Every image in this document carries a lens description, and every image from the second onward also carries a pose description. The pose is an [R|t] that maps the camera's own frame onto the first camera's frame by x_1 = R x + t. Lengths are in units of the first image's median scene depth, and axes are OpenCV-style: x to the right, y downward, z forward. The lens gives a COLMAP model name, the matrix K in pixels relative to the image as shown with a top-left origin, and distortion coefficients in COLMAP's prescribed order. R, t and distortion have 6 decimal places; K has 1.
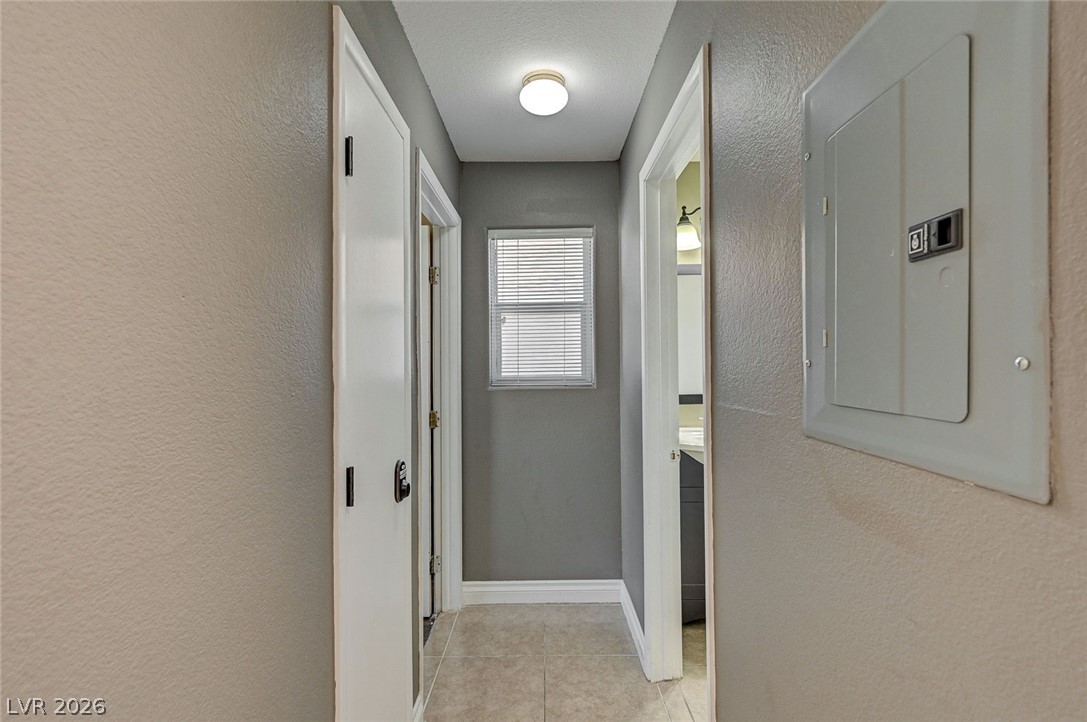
lens RADIAL K [[485.4, 0, 546.6], [0, 485.4, 368.6], [0, 0, 1]] dist [0.000986, -0.000134]
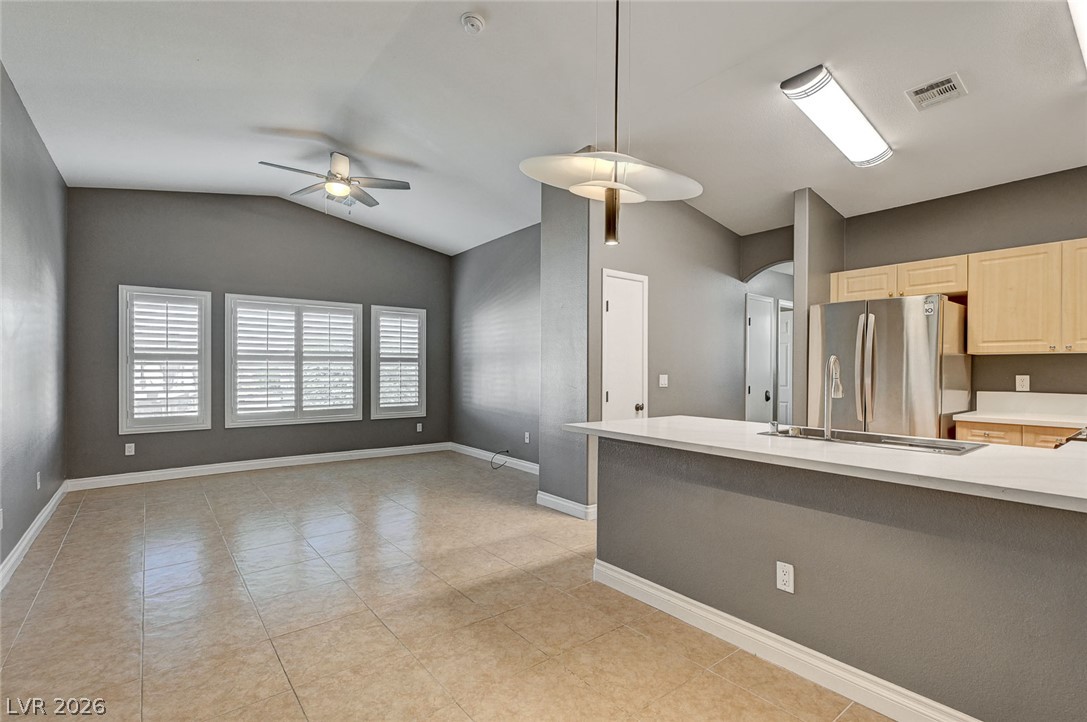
lens RADIAL K [[503.0, 0, 545.0], [0, 503.0, 371.2], [0, 0, 1]] dist [0.000451, -0.000215]
pose [[0.617066, 0.007906, -0.786872, 0.946211], [-0.009115, 0.999954, 0.002899, 0.025376], [0.786859, 0.005383, 0.617110, -1.531546]]
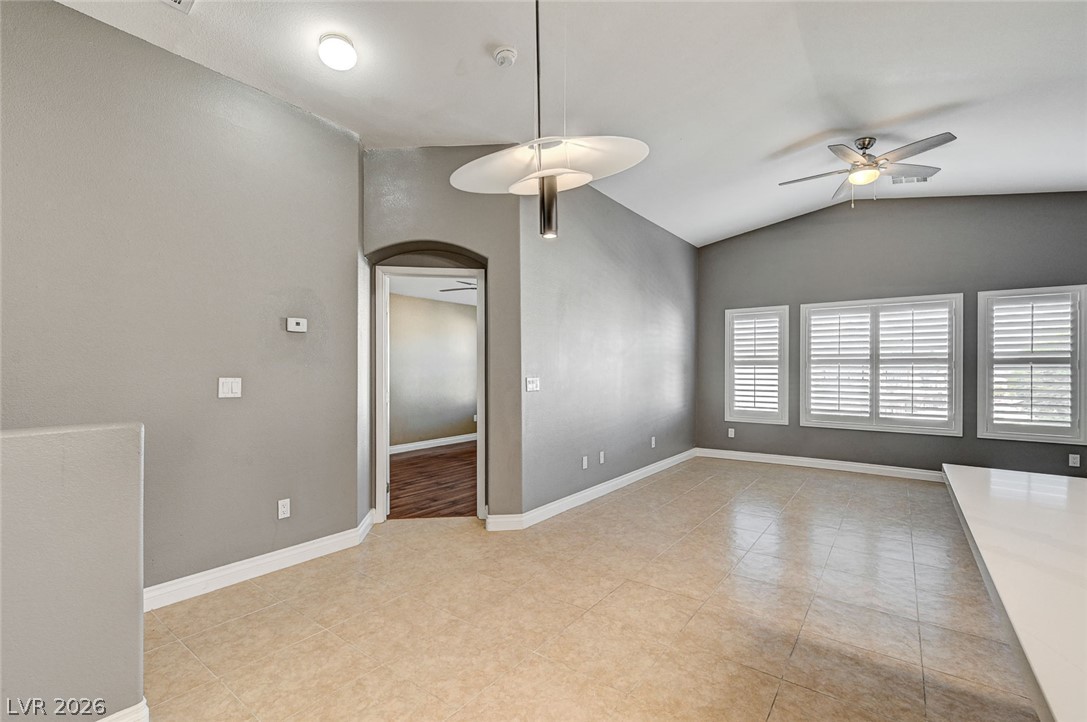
lens RADIAL K [[472.8, 0, 543.7], [0, 472.8, 368.5], [0, 0, 1]] dist [0.000046, -0.000025]
pose [[-0.603373, -0.002336, -0.797456, 0.938627], [-0.007602, 0.999967, 0.002823, 0.018137], [0.797423, 0.007766, -0.603371, -0.892655]]
